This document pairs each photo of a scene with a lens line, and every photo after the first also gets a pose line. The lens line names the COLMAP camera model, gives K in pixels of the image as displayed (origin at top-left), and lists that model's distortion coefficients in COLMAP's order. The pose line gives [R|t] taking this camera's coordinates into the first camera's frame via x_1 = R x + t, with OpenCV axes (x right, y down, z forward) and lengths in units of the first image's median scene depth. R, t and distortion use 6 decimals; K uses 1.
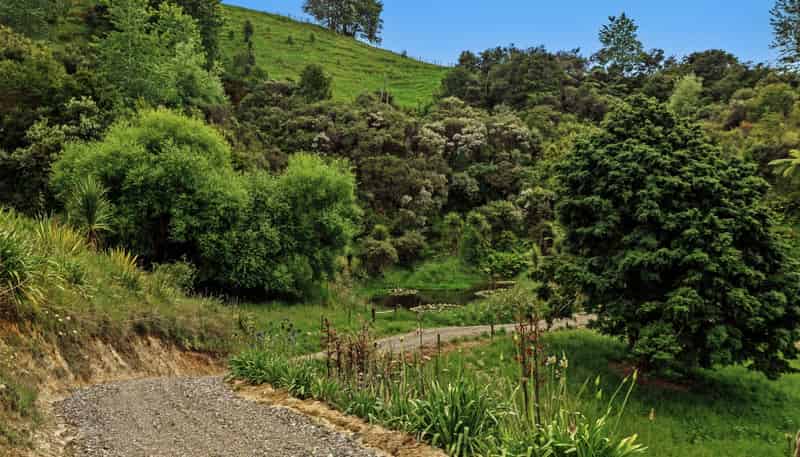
lens RADIAL K [[627.5, 0, 400.0], [0, 627.5, 228.5], [0, 0, 1]] dist [0.005472, 0.002724]
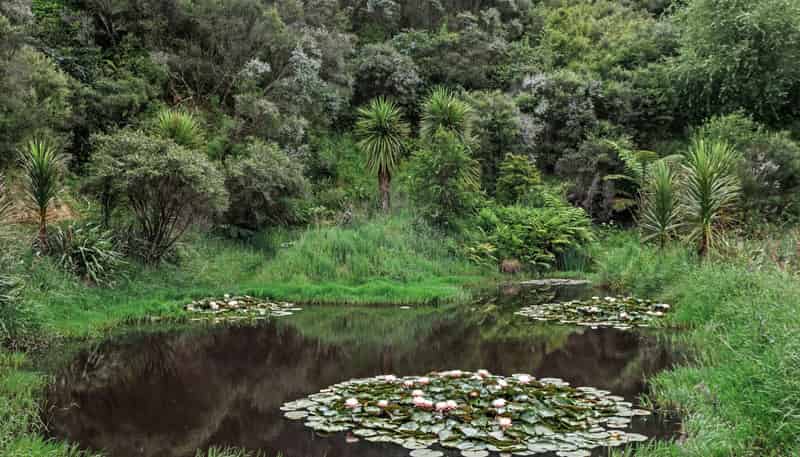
lens RADIAL K [[829.0, 0, 400.0], [0, 829.0, 228.5], [0, 0, 1]] dist [0.115765, 0.003106]
pose [[0.981532, 0.017422, 0.190502, 0.001397], [-0.017399, 0.999847, -0.001795, 0.050729], [-0.190504, -0.001552, 0.981685, 0.492608]]
